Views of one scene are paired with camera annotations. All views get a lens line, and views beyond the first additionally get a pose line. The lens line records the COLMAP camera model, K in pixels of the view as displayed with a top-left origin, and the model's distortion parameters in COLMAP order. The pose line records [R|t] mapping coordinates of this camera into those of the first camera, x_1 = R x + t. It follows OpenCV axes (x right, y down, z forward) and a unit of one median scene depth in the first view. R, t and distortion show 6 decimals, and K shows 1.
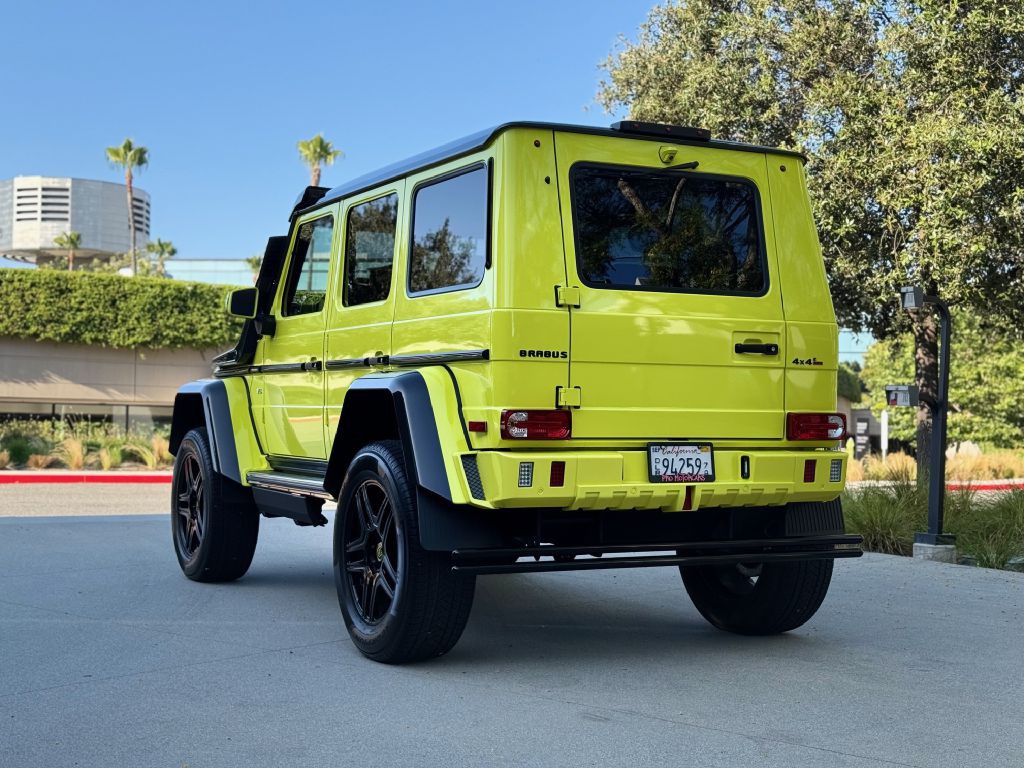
lens RADIAL K [[1438.0, 0, 512.7], [0, 1438.0, 386.7], [0, 0, 1]] dist [0.129398, 0.000000]
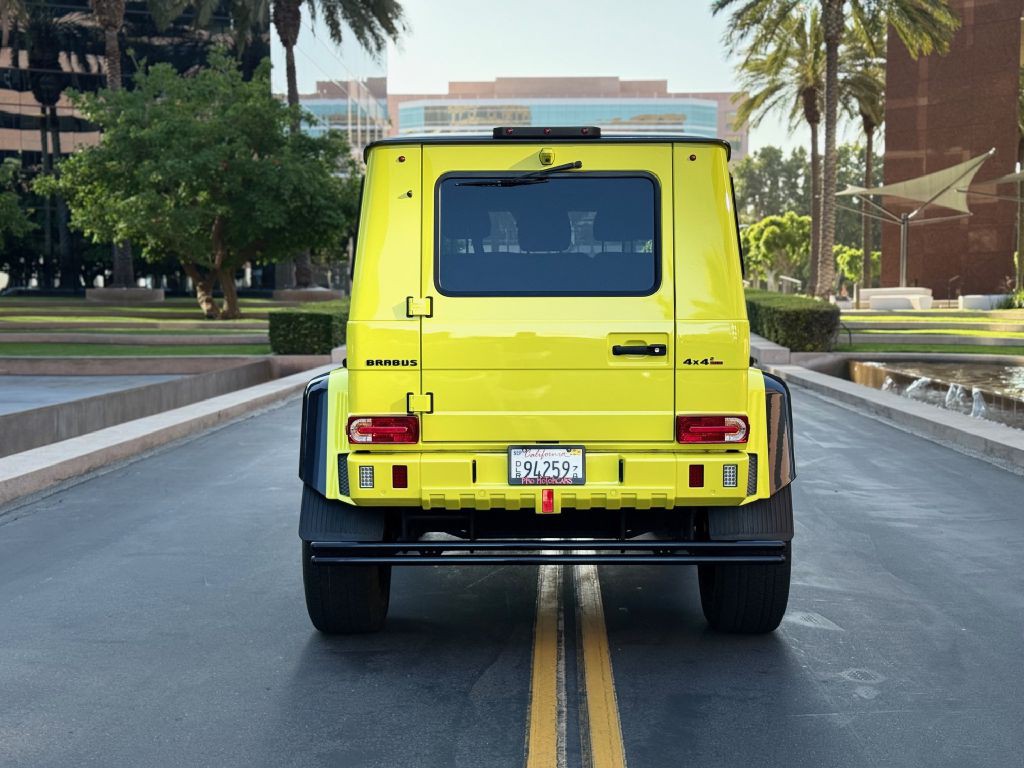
lens RADIAL K [[1438.0, 0, 508.7], [0, 1438.0, 386.9], [0, 0, 1]] dist [0.129398, 0.000000]
pose [[0.886864, 0.012232, -0.461868, 0.561216], [0.019678, 0.997742, 0.064209, -0.068098], [0.461611, -0.066033, 0.884621, 0.096897]]
